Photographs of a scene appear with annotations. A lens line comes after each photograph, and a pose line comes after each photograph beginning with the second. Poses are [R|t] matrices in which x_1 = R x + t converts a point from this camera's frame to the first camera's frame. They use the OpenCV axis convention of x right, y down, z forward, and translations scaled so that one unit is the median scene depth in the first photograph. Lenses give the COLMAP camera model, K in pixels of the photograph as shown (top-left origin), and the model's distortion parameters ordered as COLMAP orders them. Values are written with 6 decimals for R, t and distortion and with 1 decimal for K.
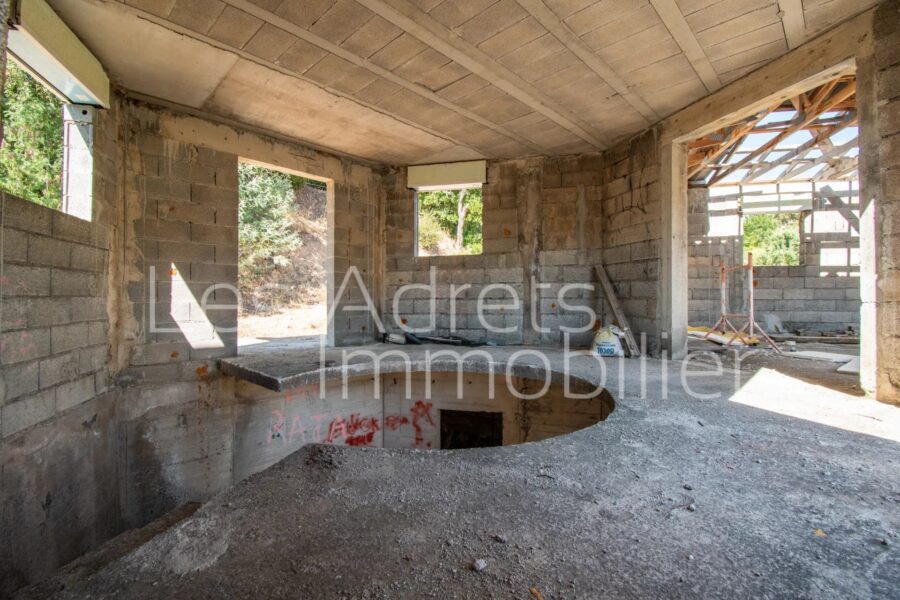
lens RADIAL K [[398.5, 0, 452.4], [0, 398.5, 295.4], [0, 0, 1]] dist [0.018831, -0.026102]
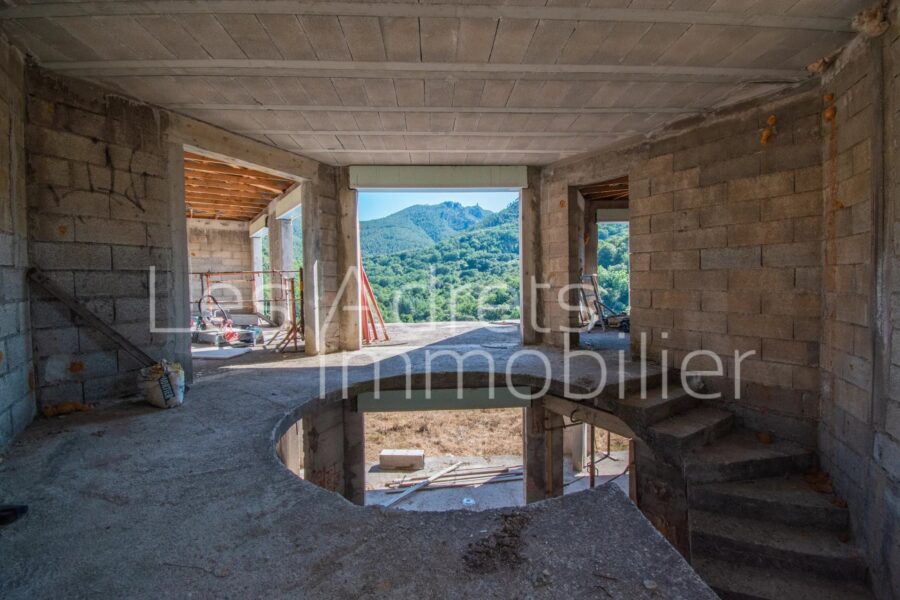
lens RADIAL K [[398.5, 0, 452.4], [0, 398.5, 295.4], [0, 0, 1]] dist [0.018831, -0.026102]
pose [[-0.728912, -0.015045, 0.684442, -0.482065], [0.007820, 0.999510, 0.030299, -0.060462], [-0.684563, 0.027438, -0.728437, 1.156831]]
